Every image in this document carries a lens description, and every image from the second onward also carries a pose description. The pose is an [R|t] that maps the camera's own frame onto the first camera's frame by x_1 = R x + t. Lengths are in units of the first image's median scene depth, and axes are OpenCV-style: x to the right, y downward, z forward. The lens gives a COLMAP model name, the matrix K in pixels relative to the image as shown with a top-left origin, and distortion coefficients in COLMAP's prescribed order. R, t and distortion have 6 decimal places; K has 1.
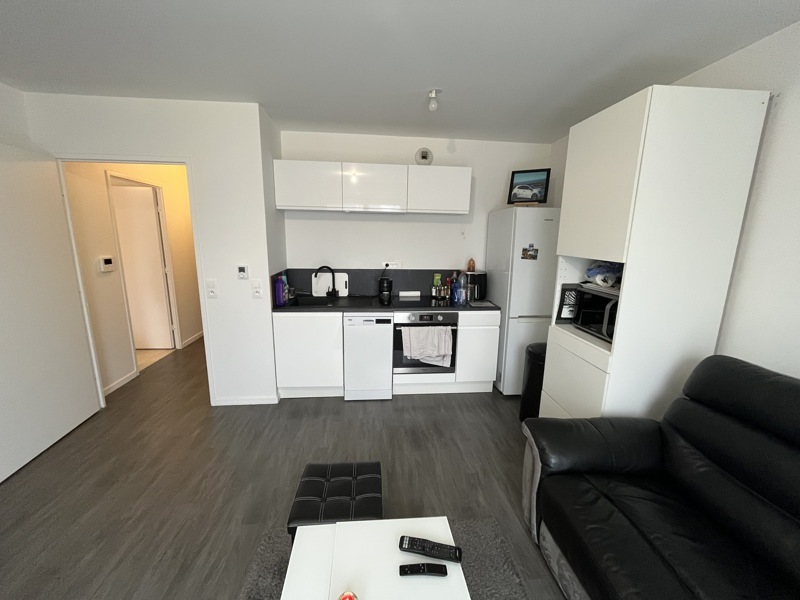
lens RADIAL K [[321.4, 0, 398.2], [0, 321.4, 300.5], [0, 0, 1]] dist [-0.007083, -0.000356]
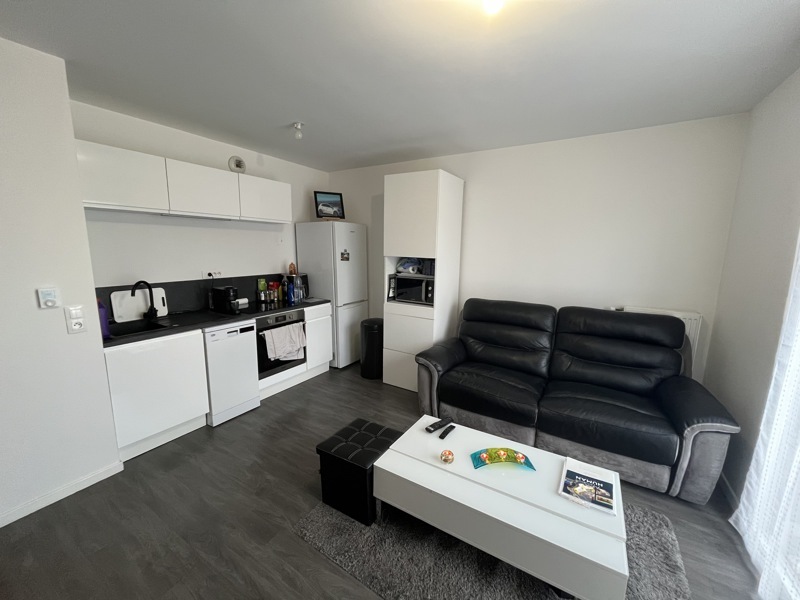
lens RADIAL K [[321.4, 0, 399.7], [0, 321.4, 300.5], [0, 0, 1]] dist [-0.007083, -0.000356]
pose [[0.598227, -0.139759, 0.789045, -0.509211], [0.151985, 0.986589, 0.059519, -0.009746], [-0.786781, 0.084317, 0.611446, 0.018651]]
